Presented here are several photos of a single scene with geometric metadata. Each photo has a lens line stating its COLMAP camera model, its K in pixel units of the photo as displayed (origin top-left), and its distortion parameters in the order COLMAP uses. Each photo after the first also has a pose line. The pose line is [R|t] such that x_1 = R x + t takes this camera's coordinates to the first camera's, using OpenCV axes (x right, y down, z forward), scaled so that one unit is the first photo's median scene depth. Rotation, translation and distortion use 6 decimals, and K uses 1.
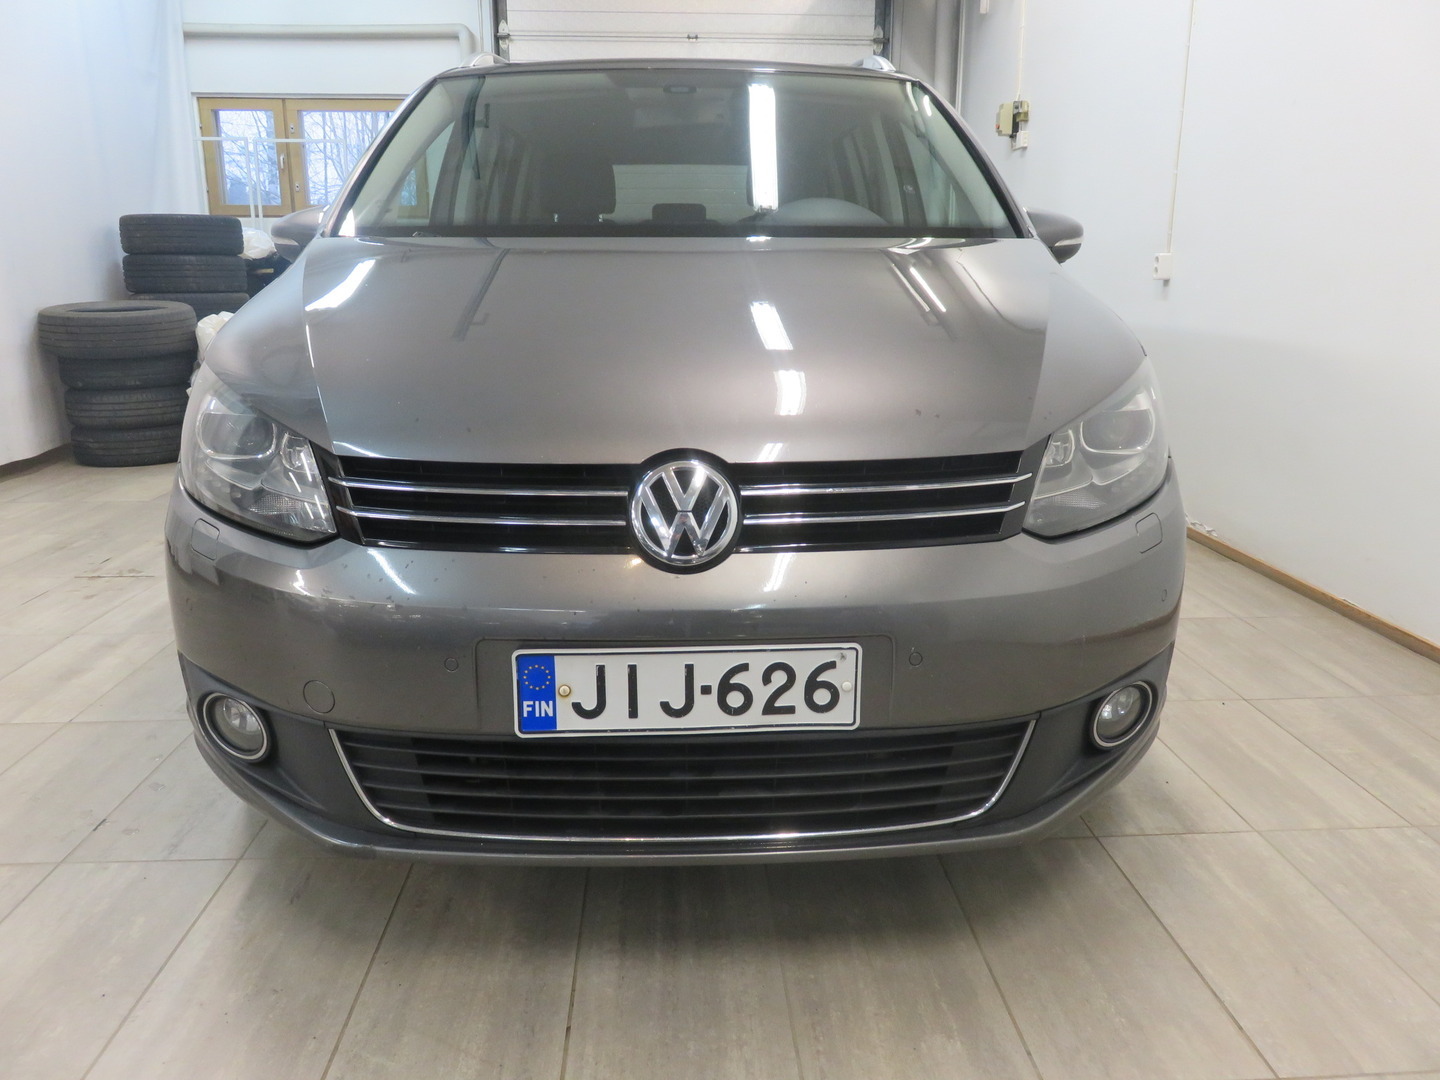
lens RADIAL K [[1077.6, 0, 720.0], [0, 1077.6, 540.0], [0, 0, 1]] dist [-0.004019, -0.001450]
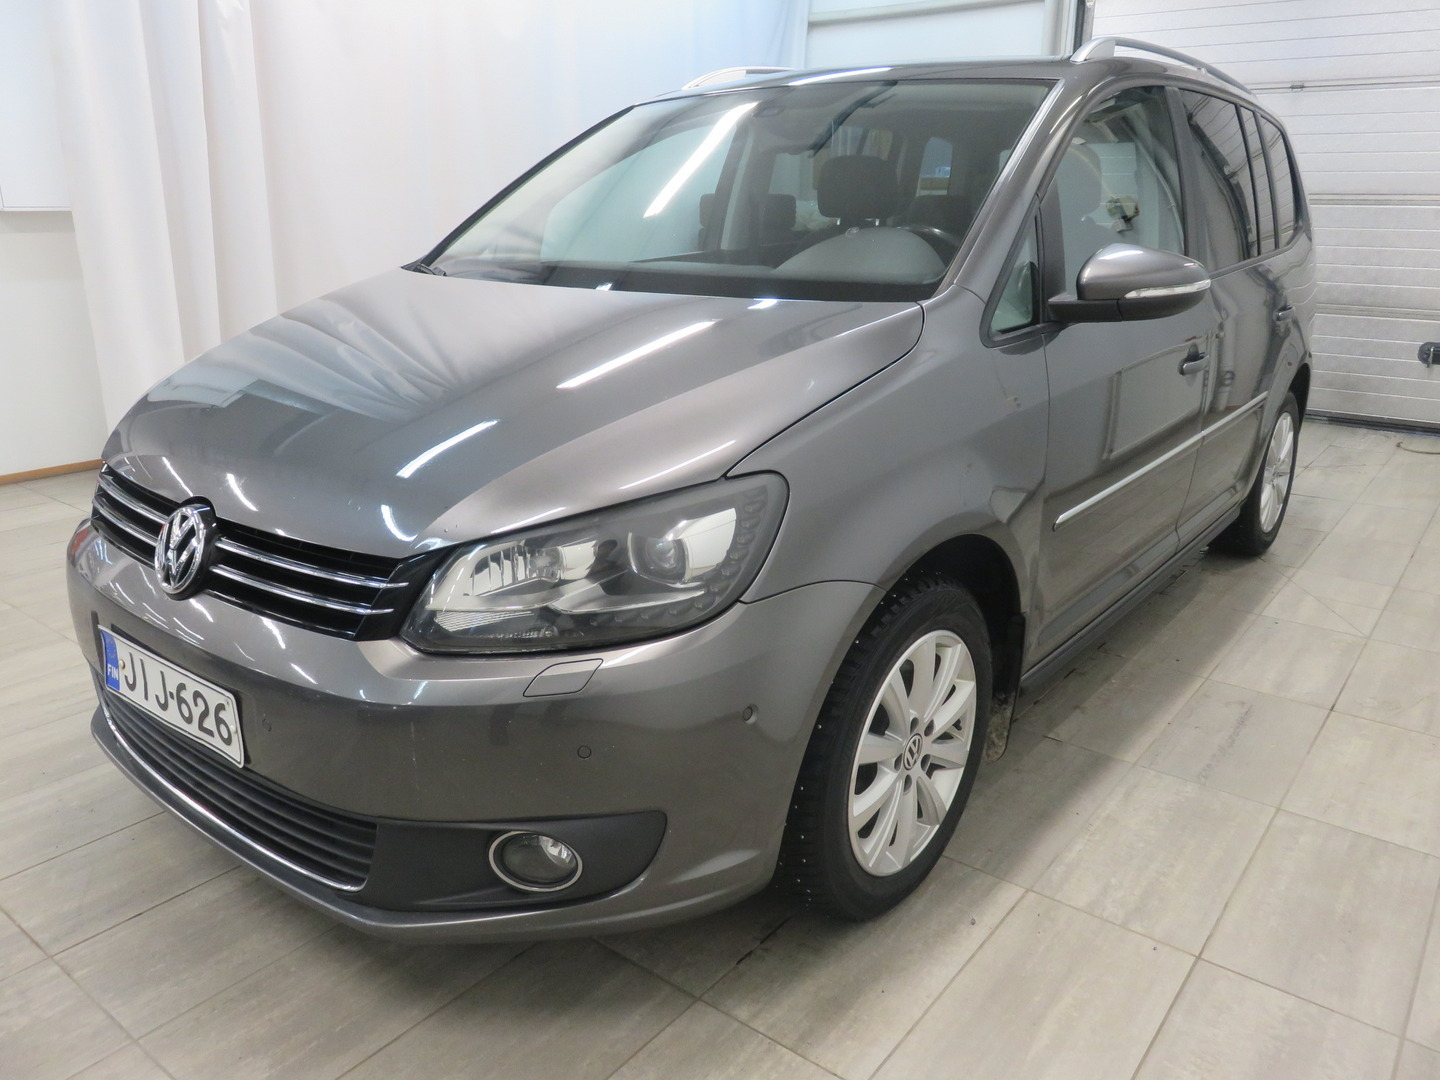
lens RADIAL K [[1077.6, 0, 720.0], [0, 1077.6, 540.0], [0, 0, 1]] dist [-0.004019, -0.001450]
pose [[0.753713, 0.201697, -0.625488, 0.922264], [-0.169423, 0.979204, 0.111602, -0.214000], [0.634991, 0.021856, 0.772211, 0.350859]]
